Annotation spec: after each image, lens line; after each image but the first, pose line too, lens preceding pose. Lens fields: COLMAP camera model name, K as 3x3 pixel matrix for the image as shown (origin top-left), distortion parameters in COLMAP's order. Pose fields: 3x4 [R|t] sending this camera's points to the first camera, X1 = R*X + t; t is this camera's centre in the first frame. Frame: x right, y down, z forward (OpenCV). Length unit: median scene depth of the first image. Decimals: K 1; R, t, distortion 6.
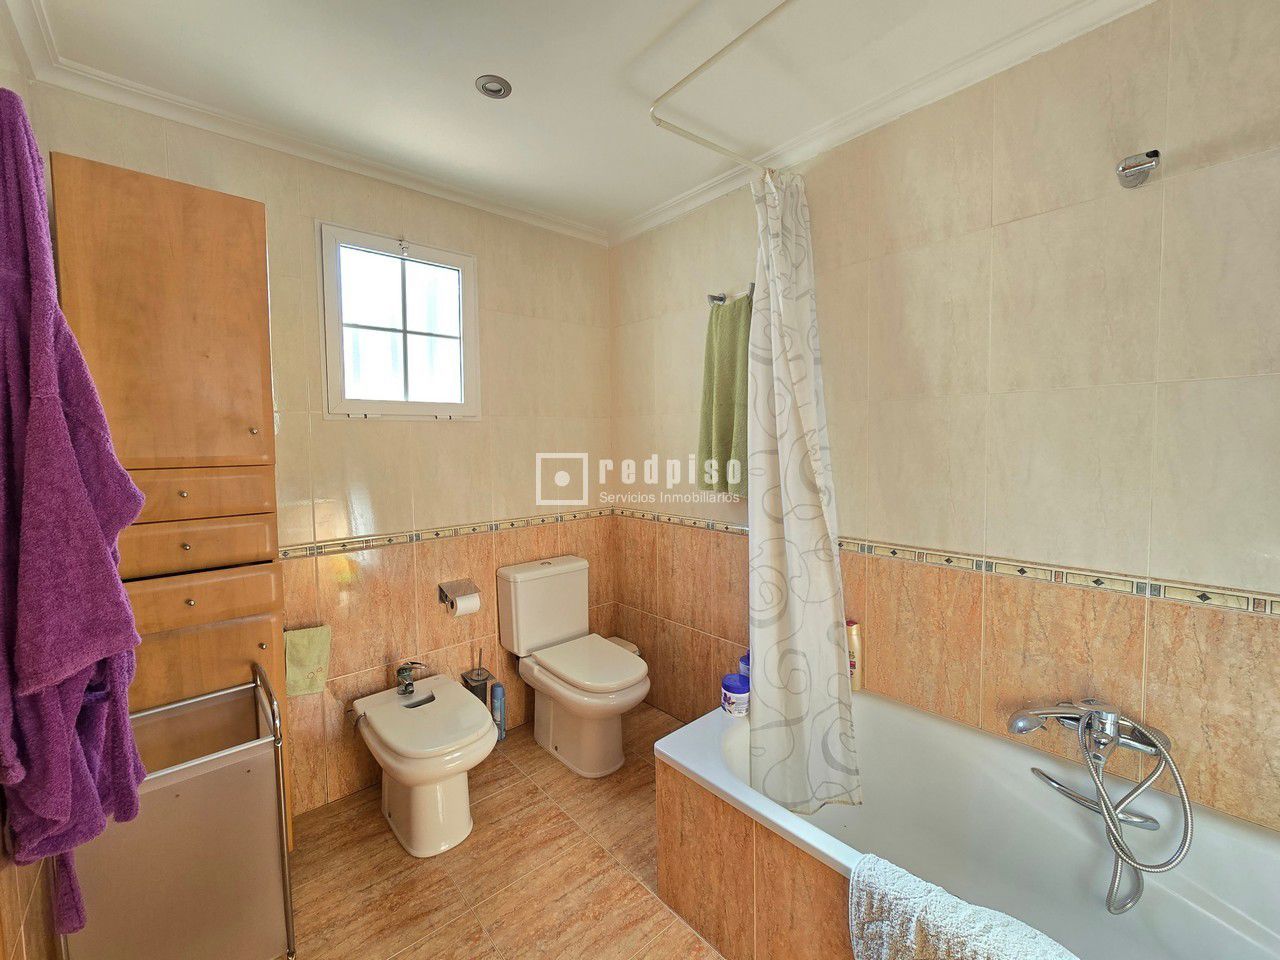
lens RADIAL K [[526.0, 0, 640.9], [0, 526.0, 478.0], [0, 0, 1]] dist [-0.000080, 0.000620]
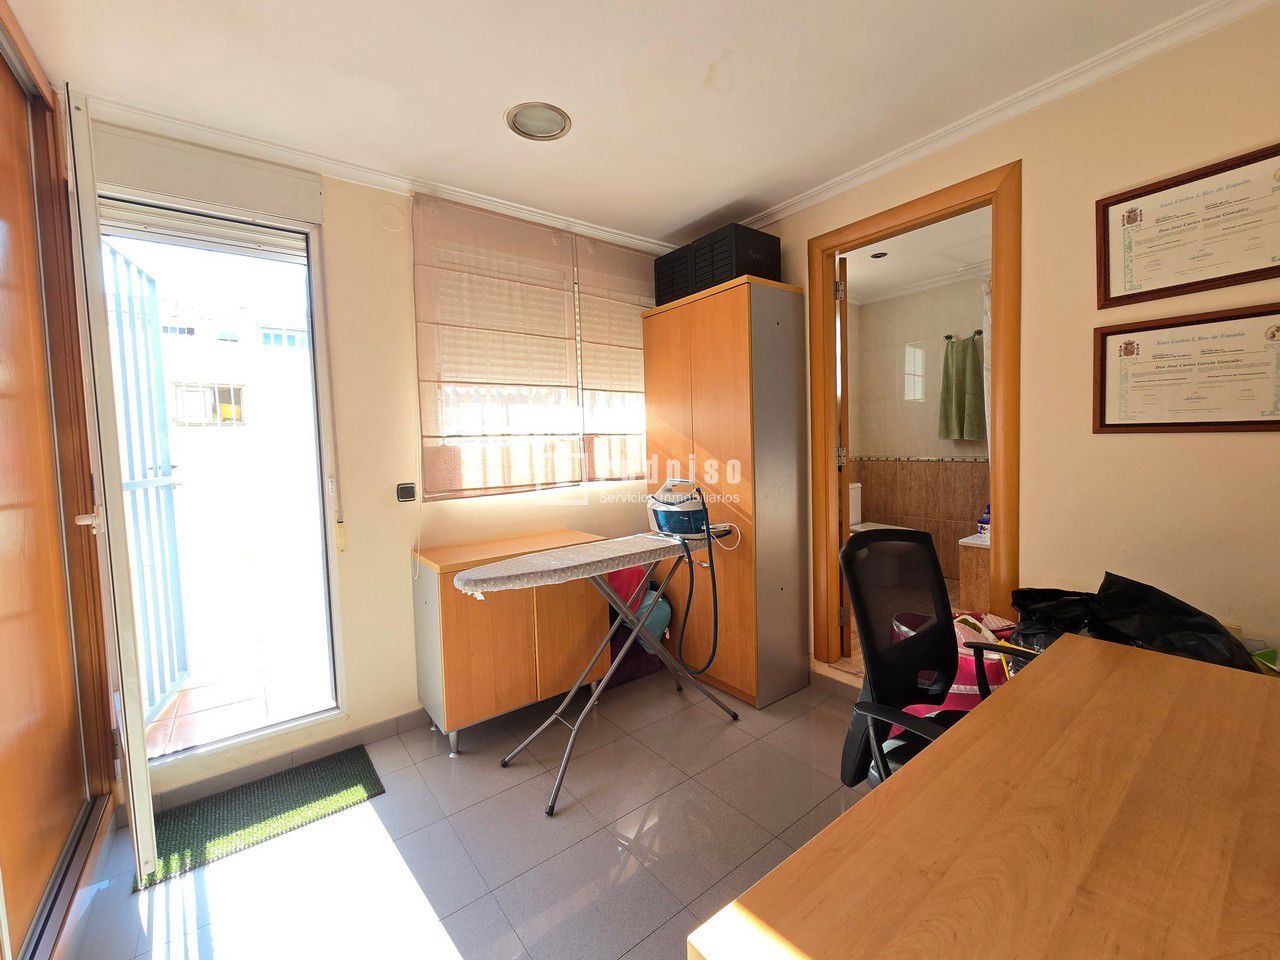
lens RADIAL K [[526.0, 0, 643.8], [0, 526.0, 473.3], [0, 0, 1]] dist [-0.000080, 0.000620]
pose [[0.996971, -0.015951, -0.076118, -1.156191], [0.015628, 0.999866, -0.004836, 0.200480], [0.076185, 0.003632, 0.997087, -1.386537]]
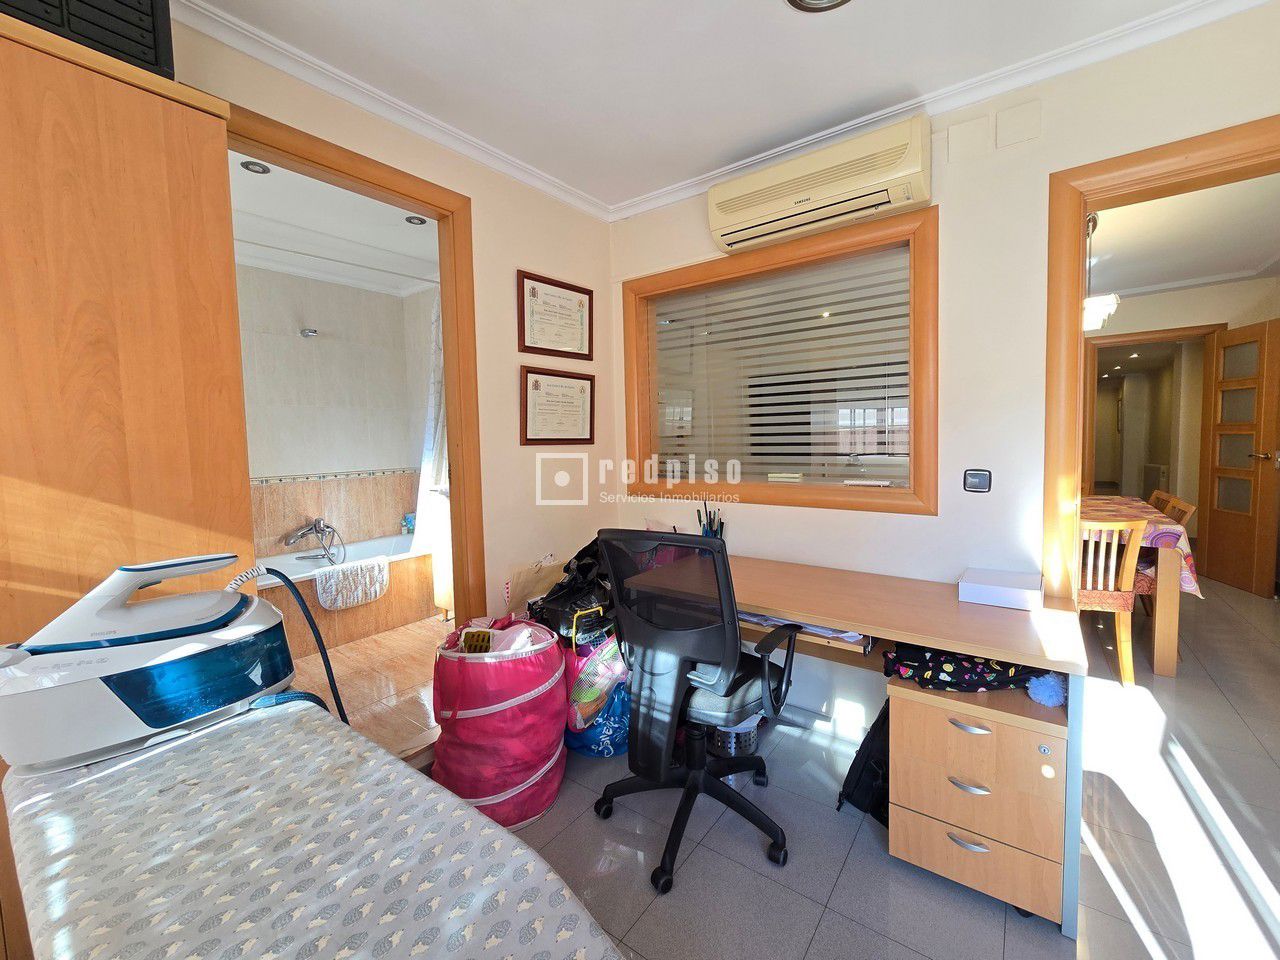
lens RADIAL K [[526.0, 0, 638.4], [0, 526.0, 473.2], [0, 0, 1]] dist [-0.000080, 0.000620]
pose [[-0.192470, -0.051176, 0.979968, -1.844721], [0.092703, 0.993225, 0.070075, 0.123559], [-0.976914, 0.104333, -0.186422, -0.136271]]
